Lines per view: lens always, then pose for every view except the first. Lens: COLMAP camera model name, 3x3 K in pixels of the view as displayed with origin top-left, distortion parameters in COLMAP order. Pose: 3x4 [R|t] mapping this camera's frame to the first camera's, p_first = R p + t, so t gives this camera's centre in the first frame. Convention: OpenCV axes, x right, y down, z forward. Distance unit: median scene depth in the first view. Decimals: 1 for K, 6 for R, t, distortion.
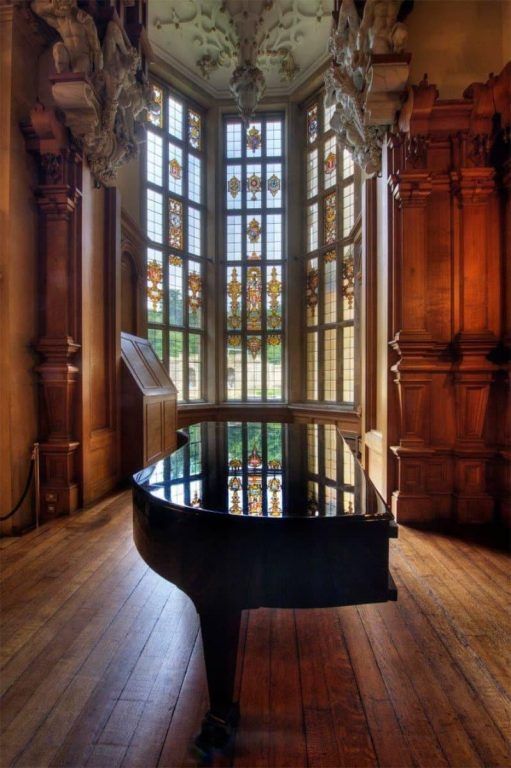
lens RADIAL K [[311.9, 0, 255.5], [0, 311.9, 384.0], [0, 0, 1]] dist [0.000522, 0.000024]
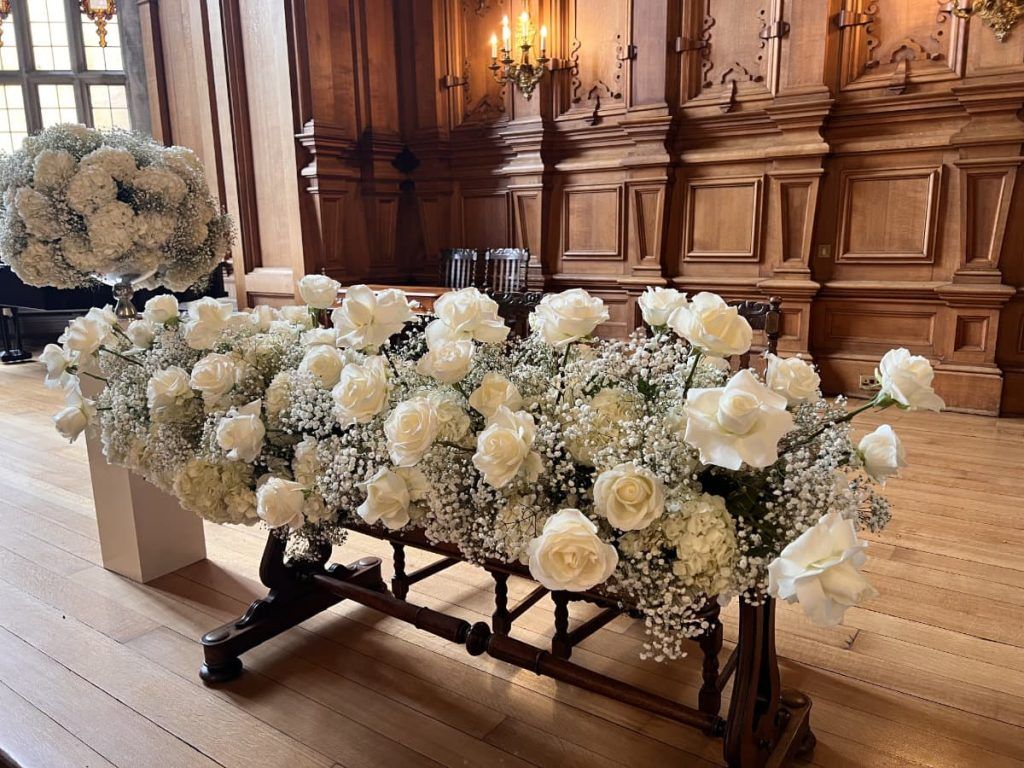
lens RADIAL K [[831.9, 0, 512.0], [0, 831.9, 384.0], [0, 0, 1]] dist [0.000442, -0.000016]
pose [[0.553998, -0.161074, 0.816787, -1.004066], [0.018978, 0.983293, 0.181037, 0.097973], [-0.832301, -0.084793, 0.547800, -0.543269]]
